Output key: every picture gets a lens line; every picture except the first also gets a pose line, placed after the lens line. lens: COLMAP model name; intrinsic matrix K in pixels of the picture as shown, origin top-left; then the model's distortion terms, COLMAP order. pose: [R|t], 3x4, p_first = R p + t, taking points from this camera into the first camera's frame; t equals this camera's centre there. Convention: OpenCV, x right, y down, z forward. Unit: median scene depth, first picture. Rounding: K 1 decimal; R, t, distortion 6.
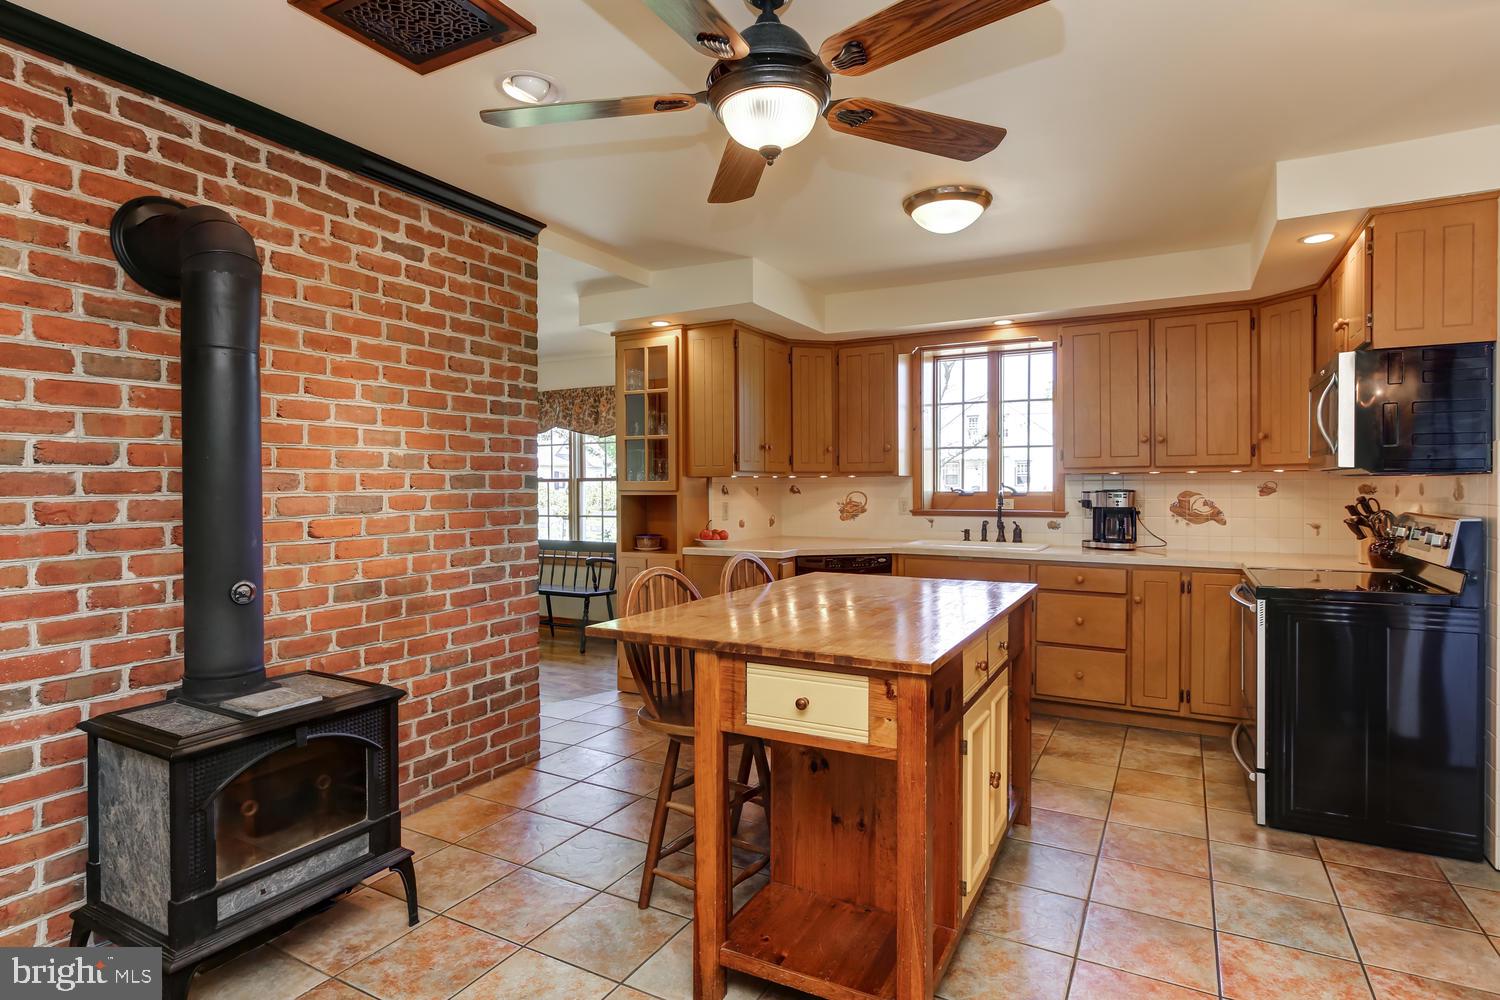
lens RADIAL K [[763.4, 0, 767.9], [0, 763.4, 501.0], [0, 0, 1]] dist [-0.002439, -0.000880]
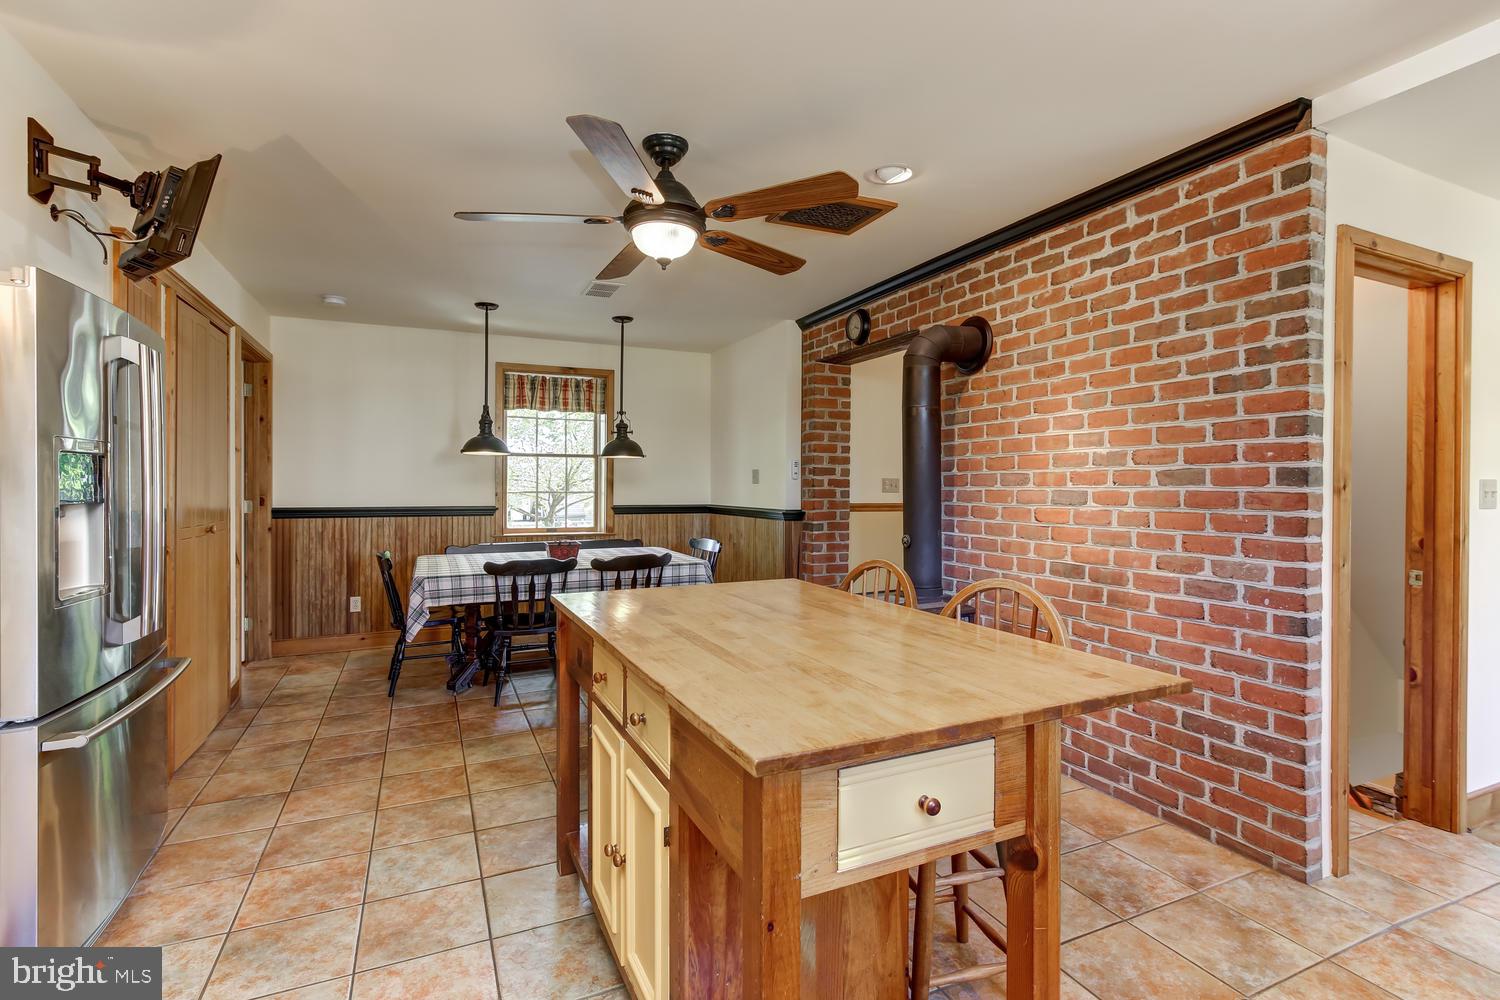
lens RADIAL K [[693.4, 0, 724.1], [0, 693.4, 485.3], [0, 0, 1]] dist [0.002721, 0.001404]
pose [[-0.620724, 0.004896, -0.784014, 0.547351], [-0.013329, 0.999770, 0.016796, -0.021881], [0.783916, 0.020876, -0.620516, 1.051122]]
